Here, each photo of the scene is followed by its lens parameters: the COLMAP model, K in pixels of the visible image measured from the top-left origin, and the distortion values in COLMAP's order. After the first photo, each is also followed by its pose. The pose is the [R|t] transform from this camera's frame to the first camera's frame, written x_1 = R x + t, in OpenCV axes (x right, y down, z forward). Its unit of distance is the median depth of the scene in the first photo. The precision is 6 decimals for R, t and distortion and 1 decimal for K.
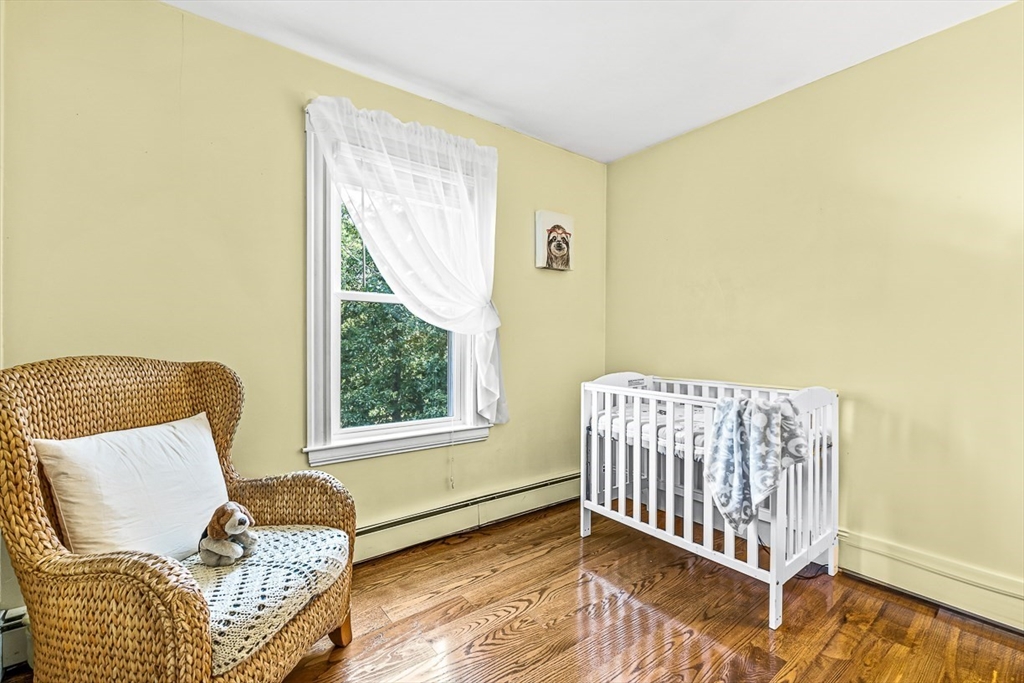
lens RADIAL K [[453.8, 0, 517.1], [0, 453.8, 344.2], [0, 0, 1]] dist [-0.002029, -0.000278]
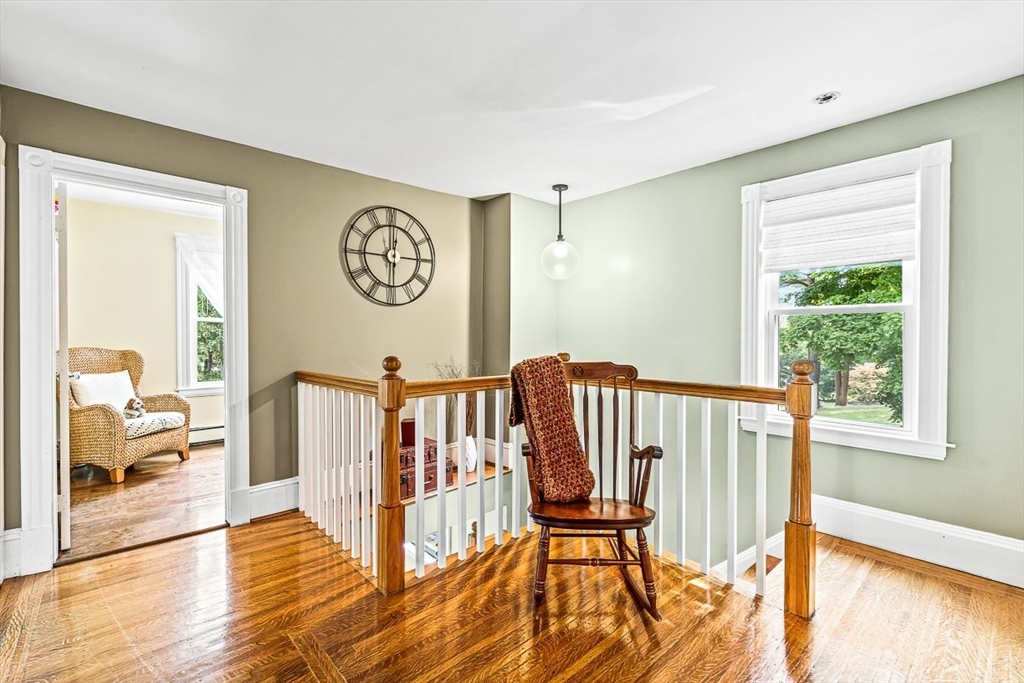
lens RADIAL K [[453.8, 0, 507.3], [0, 453.8, 339.0], [0, 0, 1]] dist [-0.002029, -0.000278]
pose [[0.997840, -0.004320, 0.065543, 1.298350], [0.004409, 0.999990, -0.001212, -0.008869], [-0.065537, 0.001498, 0.997849, -1.710494]]
